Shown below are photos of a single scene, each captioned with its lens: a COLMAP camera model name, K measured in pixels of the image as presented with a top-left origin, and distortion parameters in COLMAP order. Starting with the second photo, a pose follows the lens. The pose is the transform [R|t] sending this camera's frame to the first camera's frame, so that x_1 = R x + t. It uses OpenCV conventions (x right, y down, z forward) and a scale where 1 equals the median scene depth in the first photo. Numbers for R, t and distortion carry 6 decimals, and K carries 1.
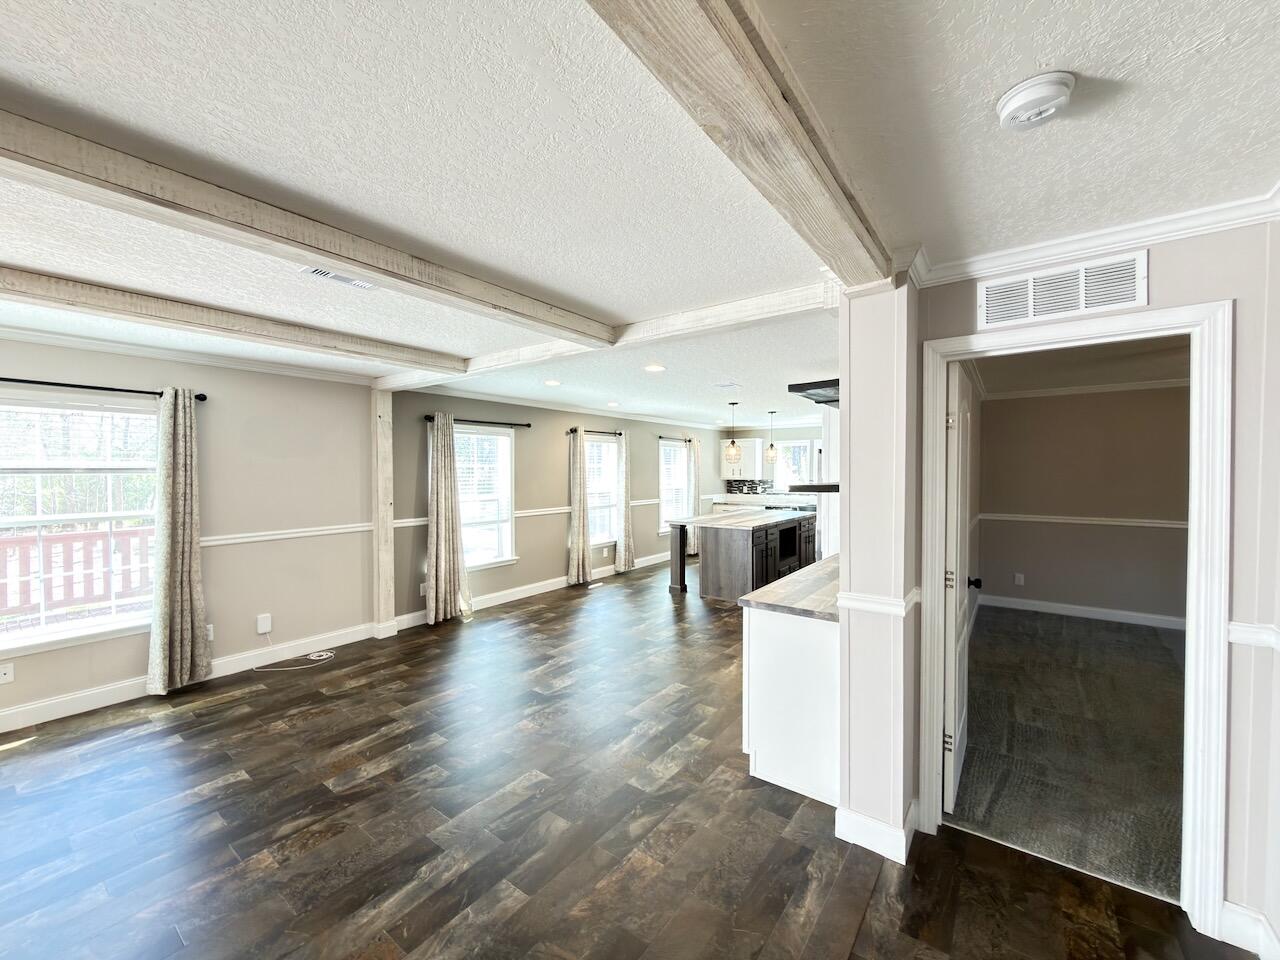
lens RADIAL K [[509.0, 0, 643.4], [0, 509.0, 481.7], [0, 0, 1]] dist [0.001249, -0.000722]
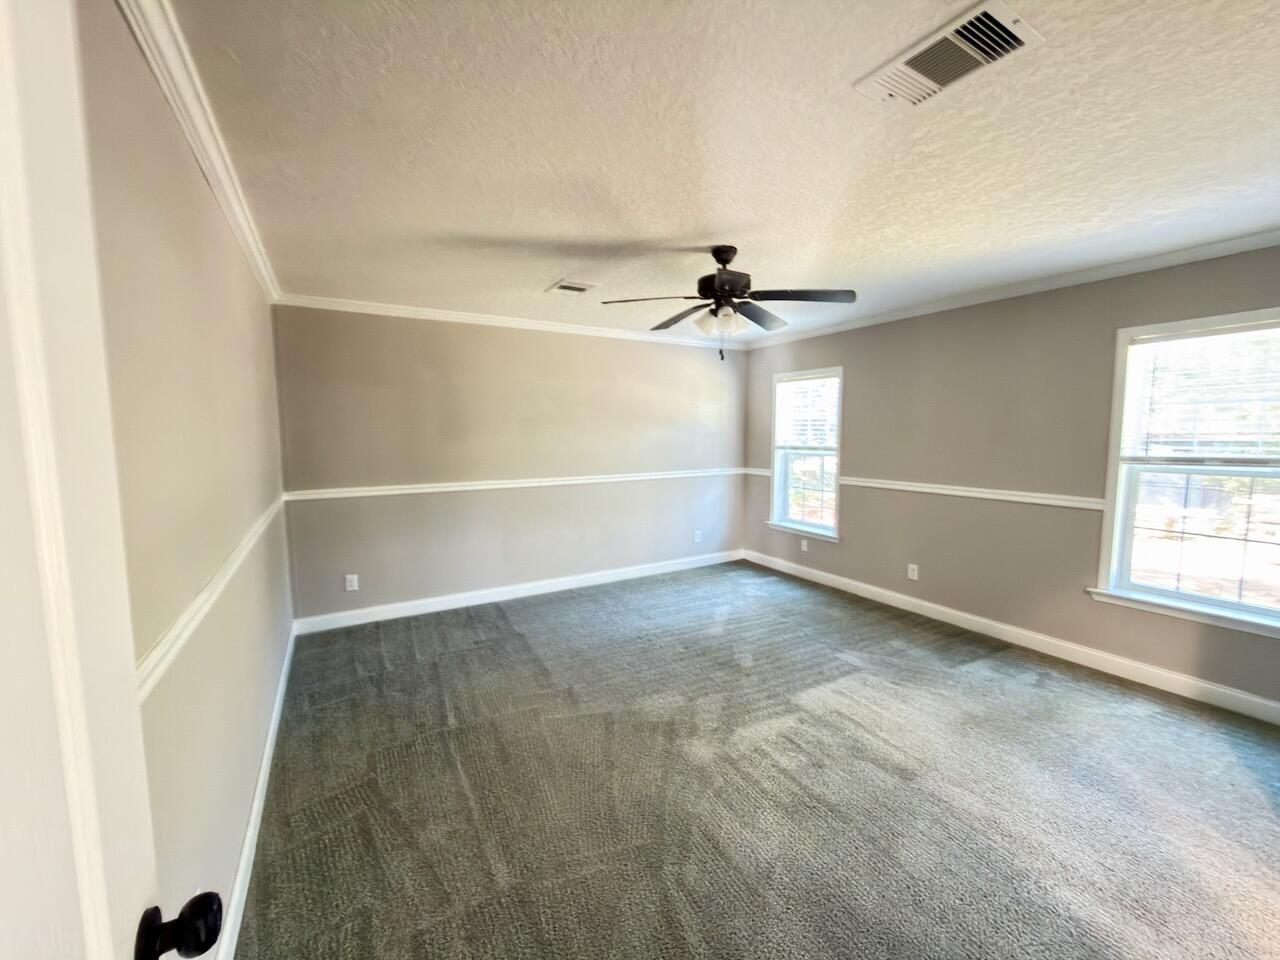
lens RADIAL K [[509.0, 0, 643.4], [0, 509.0, 481.7], [0, 0, 1]] dist [0.001249, -0.000722]
pose [[0.386893, -0.089925, 0.917729, 0.381392], [0.021855, 0.995848, 0.088367, 0.007246], [-0.921866, -0.014132, 0.387252, 0.523075]]
